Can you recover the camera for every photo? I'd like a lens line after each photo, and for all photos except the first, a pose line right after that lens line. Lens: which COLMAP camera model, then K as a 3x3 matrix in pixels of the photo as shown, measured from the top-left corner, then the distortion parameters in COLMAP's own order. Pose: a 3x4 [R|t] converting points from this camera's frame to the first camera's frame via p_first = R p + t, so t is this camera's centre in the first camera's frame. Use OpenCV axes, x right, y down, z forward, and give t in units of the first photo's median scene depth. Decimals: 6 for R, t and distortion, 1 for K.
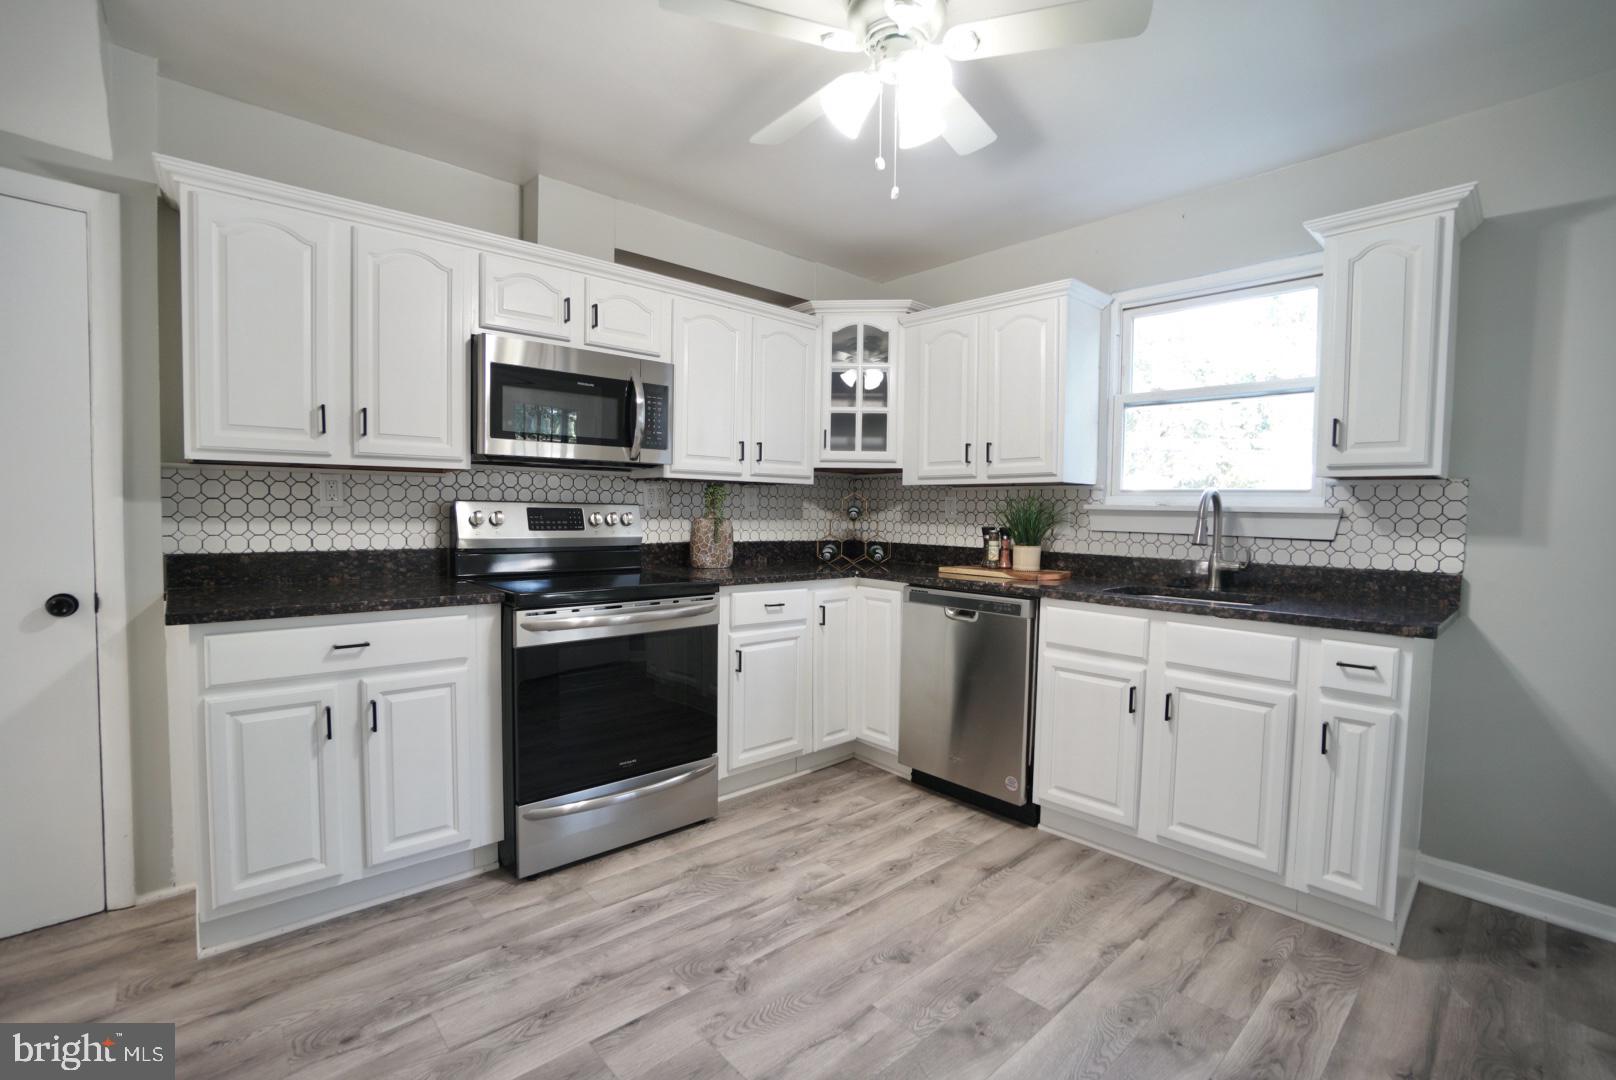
lens RADIAL K [[721.2, 0, 801.9], [0, 721.2, 543.3], [0, 0, 1]] dist [-0.048660, 0.017523]
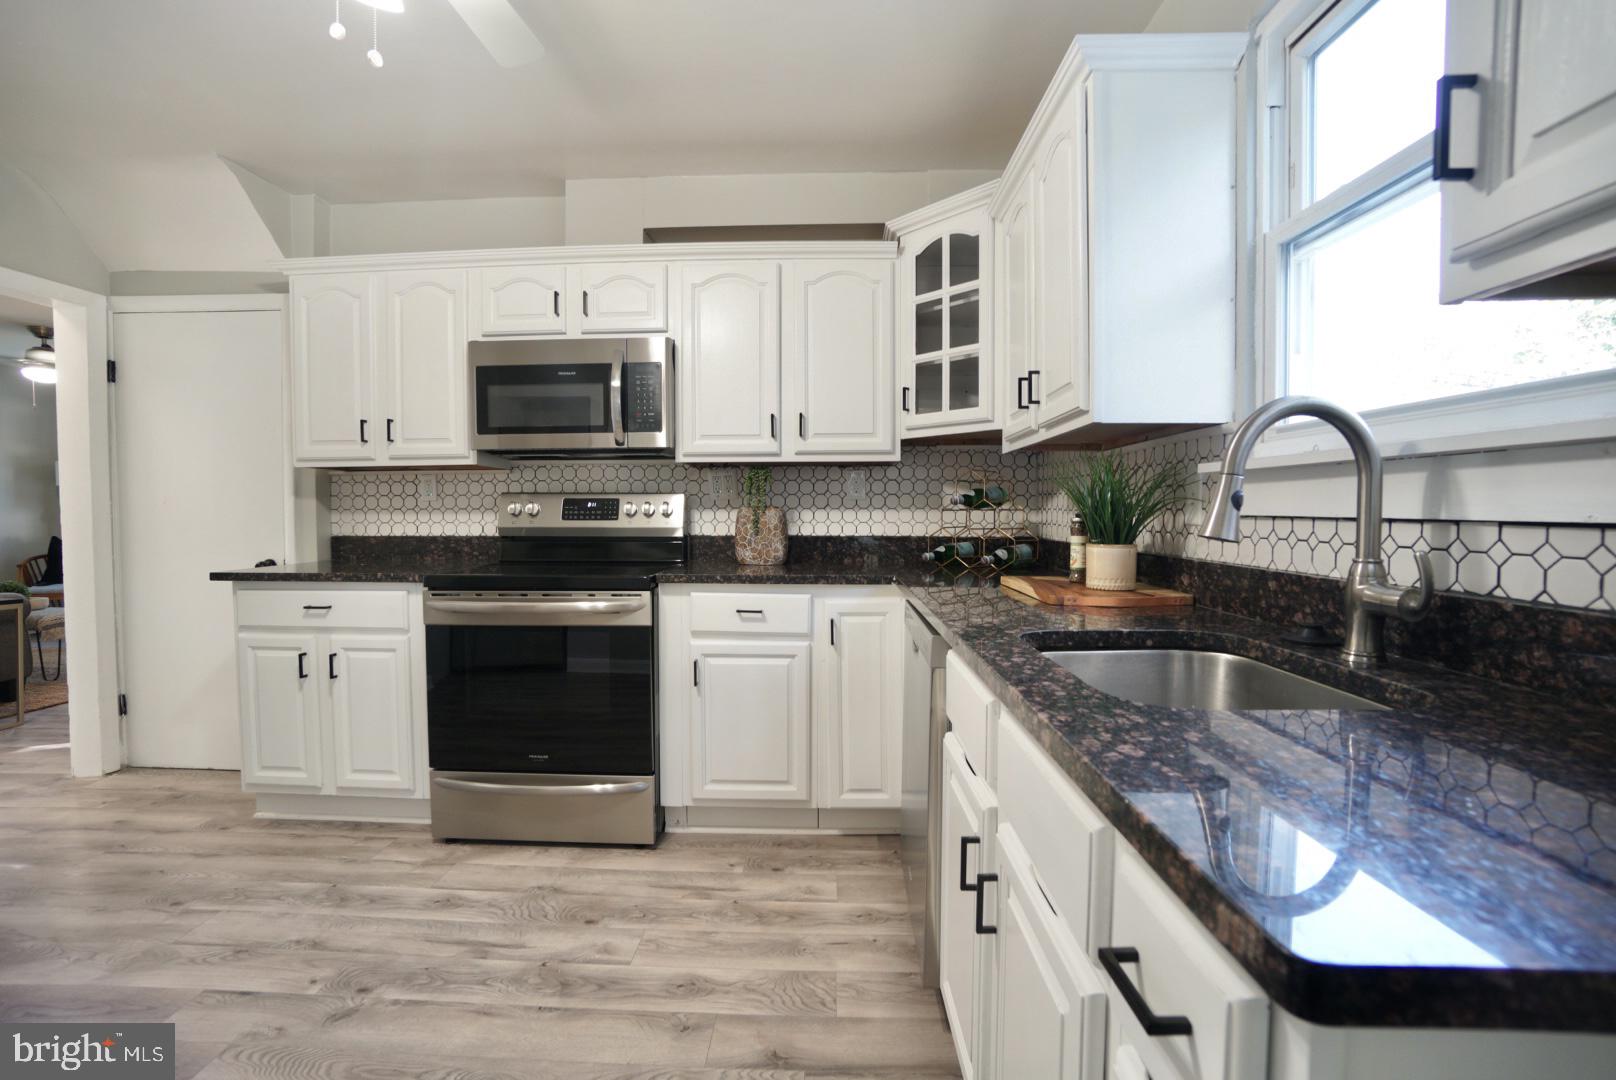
lens RADIAL K [[721.2, 0, 801.9], [0, 721.2, 543.3], [0, 0, 1]] dist [-0.048660, 0.017523]
pose [[0.713315, 0.015222, -0.700678, 0.633875], [-0.019848, 0.999802, 0.001514, 0.007908], [0.700562, 0.012827, 0.713476, 0.515222]]
